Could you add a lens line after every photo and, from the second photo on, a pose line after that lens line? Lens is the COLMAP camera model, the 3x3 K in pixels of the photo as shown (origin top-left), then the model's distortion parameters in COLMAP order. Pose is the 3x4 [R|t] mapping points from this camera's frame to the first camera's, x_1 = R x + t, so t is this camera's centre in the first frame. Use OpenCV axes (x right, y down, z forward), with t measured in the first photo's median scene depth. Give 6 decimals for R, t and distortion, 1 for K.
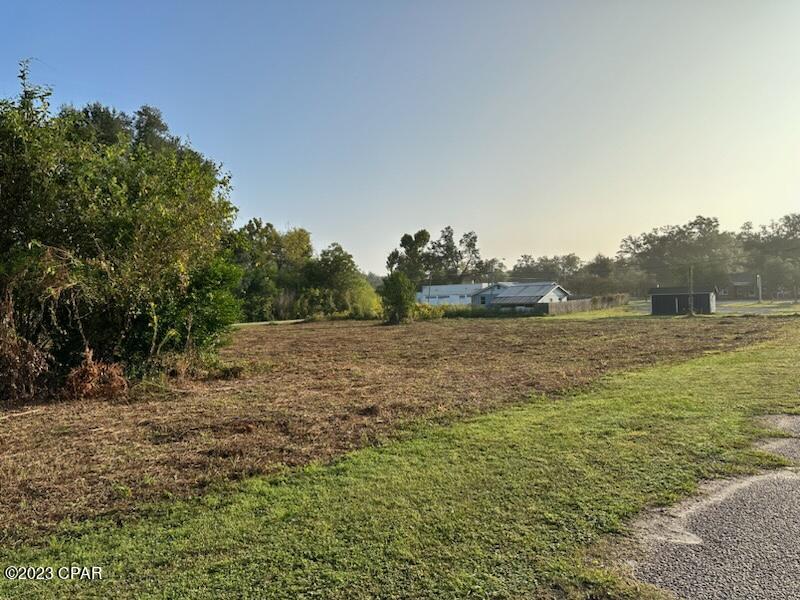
lens RADIAL K [[562.0, 0, 395.9], [0, 562.0, 295.1], [0, 0, 1]] dist [0.072827, -0.087179]
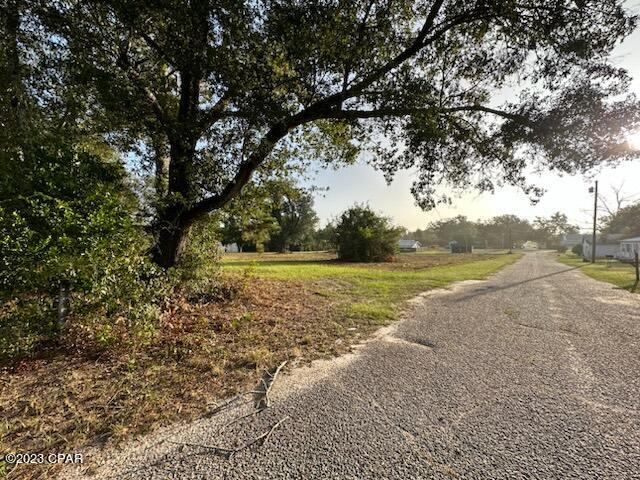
lens RADIAL K [[255.9, 0, 316.6], [0, 255.9, 239.0], [0, 0, 1]] dist [-0.002177, -0.000258]
pose [[0.999545, 0.029590, 0.005825, -0.110955], [-0.029525, 0.999505, -0.010868, -0.000842], [-0.006144, 0.010691, 0.999924, -0.138449]]
